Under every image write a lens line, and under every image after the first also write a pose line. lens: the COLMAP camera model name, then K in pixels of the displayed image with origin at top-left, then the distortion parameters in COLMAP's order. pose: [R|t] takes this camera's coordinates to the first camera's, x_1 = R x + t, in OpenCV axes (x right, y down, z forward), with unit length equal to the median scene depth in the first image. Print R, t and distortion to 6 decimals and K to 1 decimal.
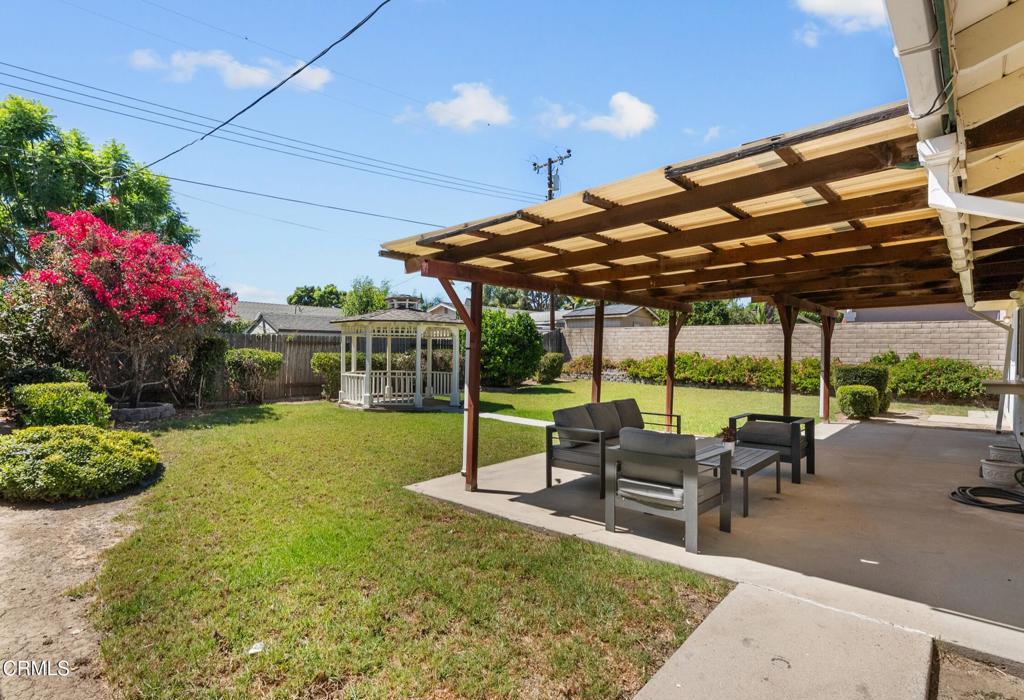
lens RADIAL K [[500.6, 0, 508.0], [0, 500.6, 349.8], [0, 0, 1]] dist [-0.000142, -0.000180]
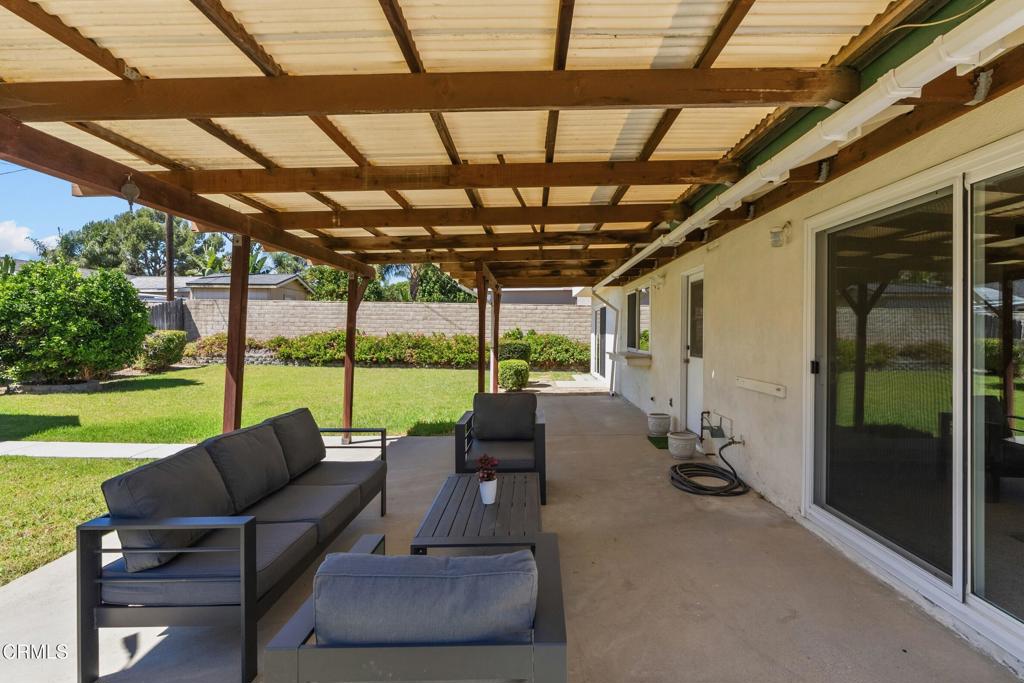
lens RADIAL K [[480.5, 0, 523.1], [0, 480.5, 326.6], [0, 0, 1]] dist [-0.006338, 0.000674]
pose [[0.755568, 0.002628, 0.655065, 0.022468], [-0.001958, 0.999997, -0.001753, 0.000726], [-0.655068, 0.000042, 0.755570, 0.123796]]
